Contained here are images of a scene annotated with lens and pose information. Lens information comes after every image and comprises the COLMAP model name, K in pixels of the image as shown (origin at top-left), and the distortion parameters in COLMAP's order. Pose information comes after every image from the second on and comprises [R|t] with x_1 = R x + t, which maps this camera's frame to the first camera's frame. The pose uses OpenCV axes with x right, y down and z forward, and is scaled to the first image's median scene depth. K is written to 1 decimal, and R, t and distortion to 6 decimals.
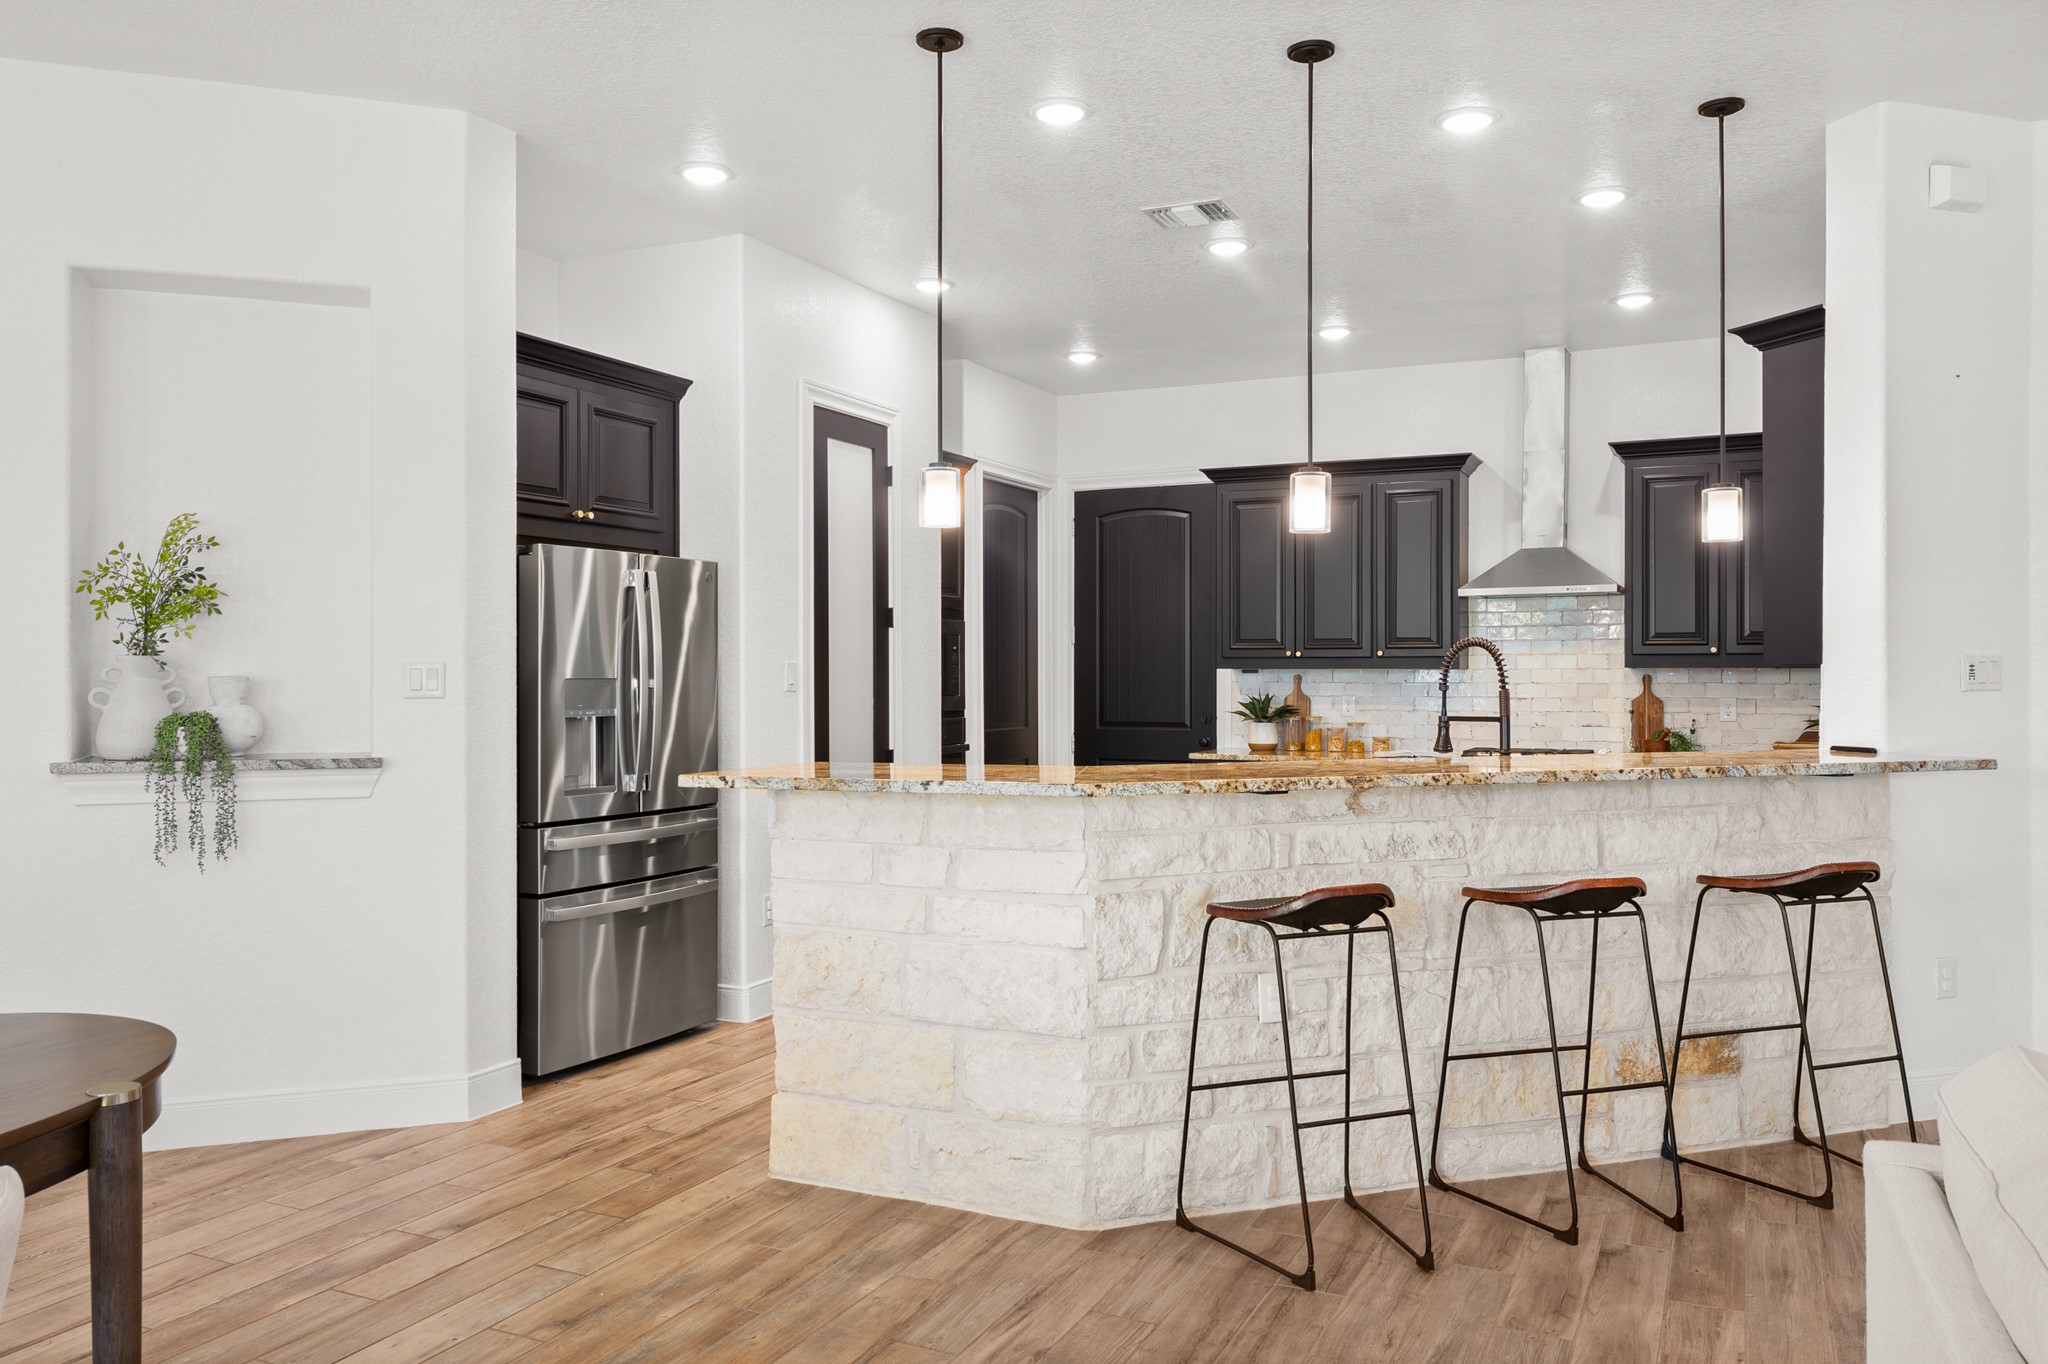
lens RADIAL K [[1490.3, 0, 1028.3], [0, 1490.3, 677.1], [0, 0, 1]] dist [0.022856, -0.004760]
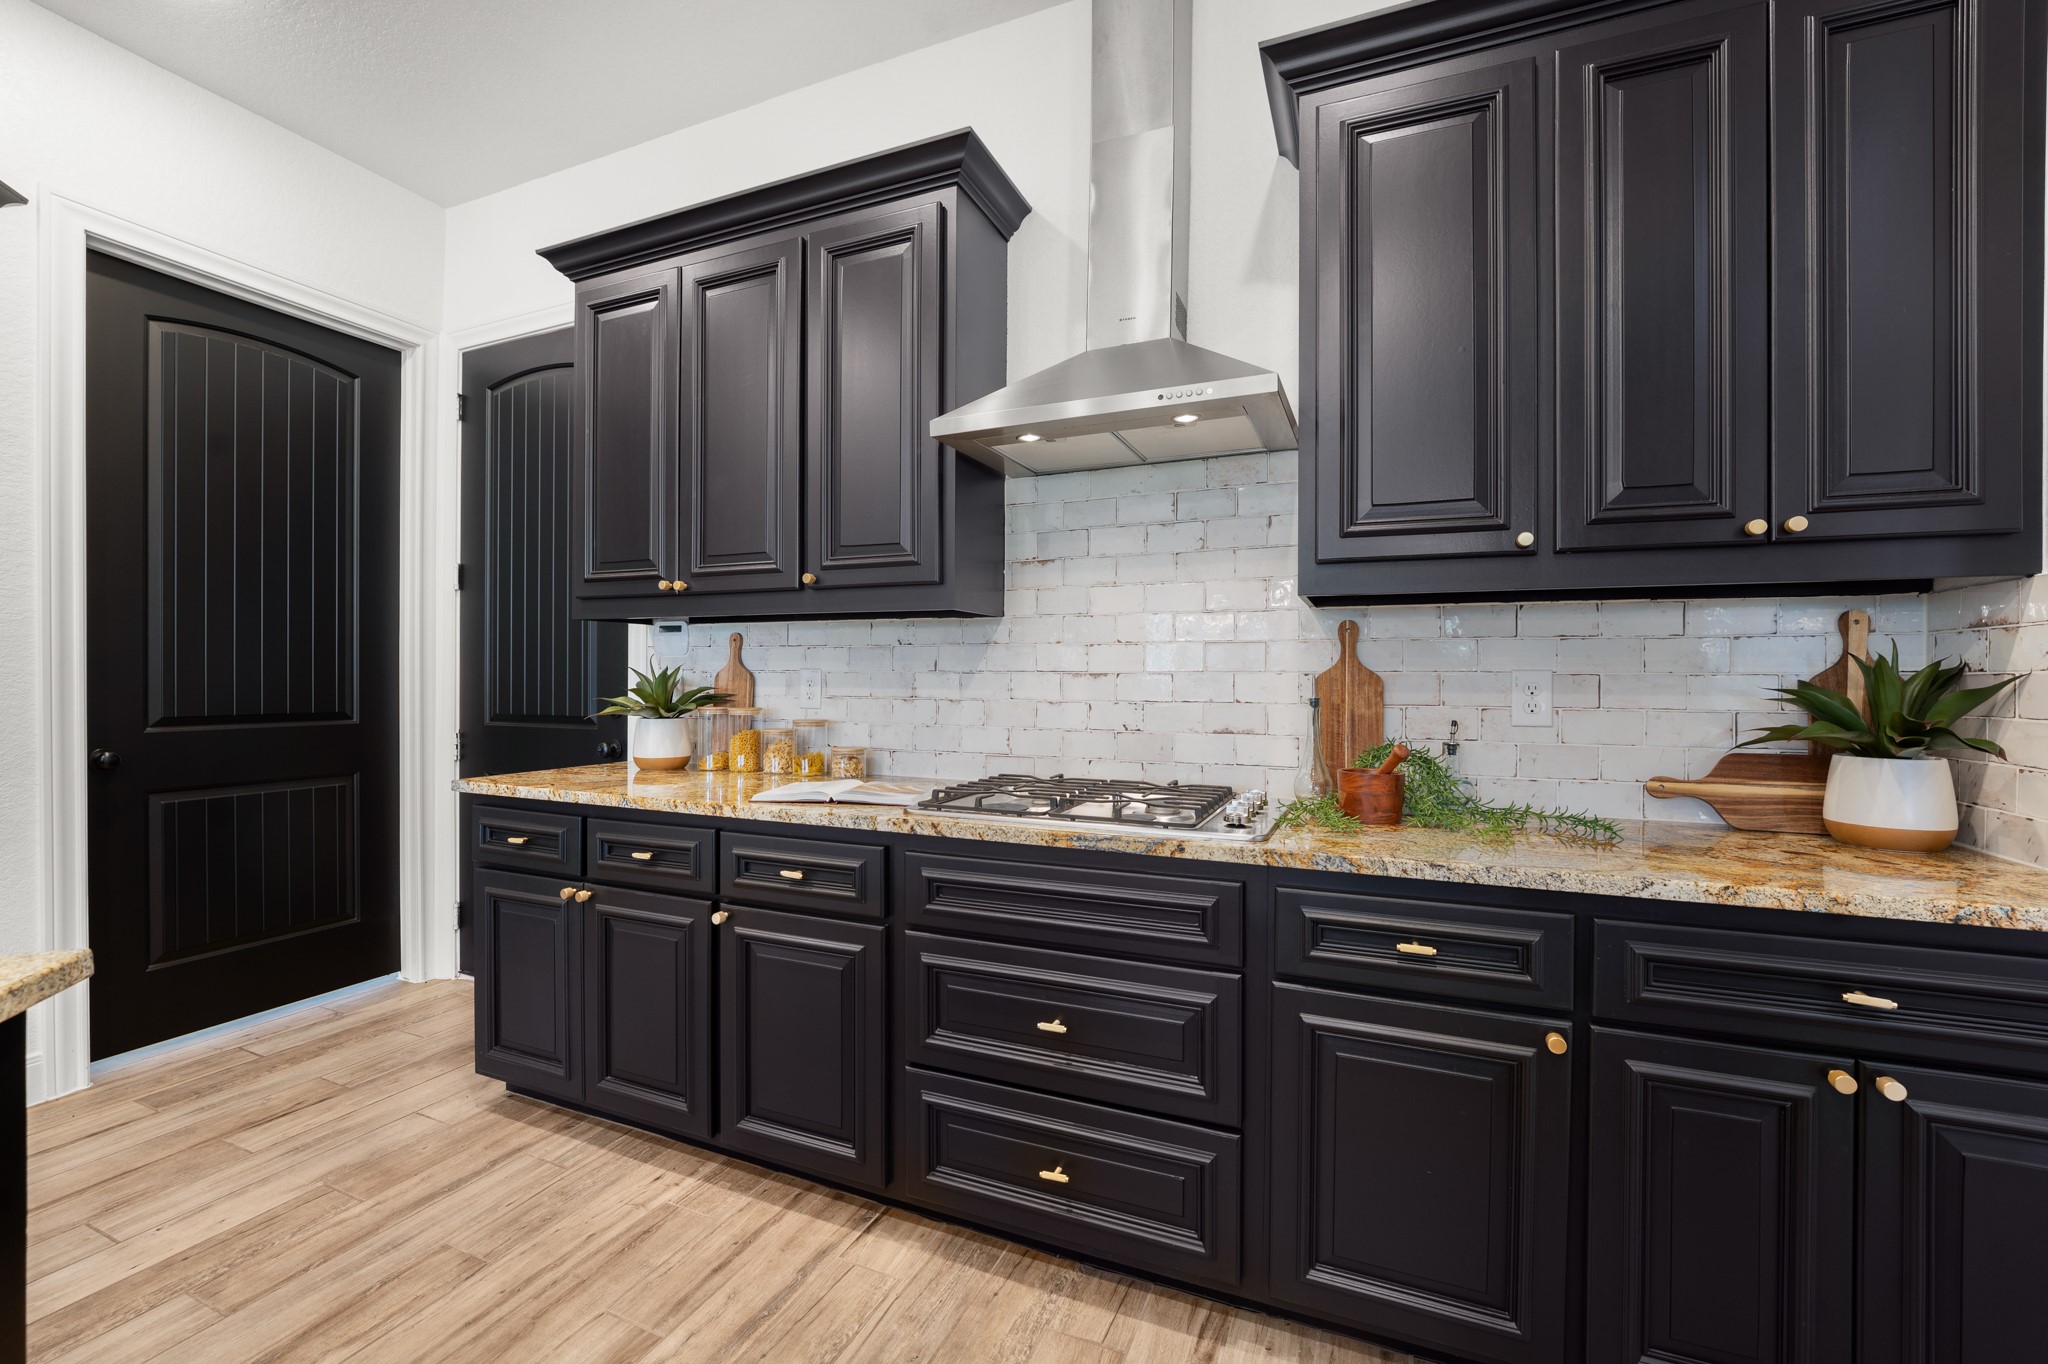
lens RADIAL K [[832.5, 0, 1029.4], [0, 832.5, 689.0], [0, 0, 1]] dist [-0.009972, 0.000077]
pose [[0.998729, 0.004799, 0.050180, 0.178134], [-0.005446, 0.999904, 0.012764, 0.009571], [-0.050114, -0.013021, 0.998659, 0.440315]]
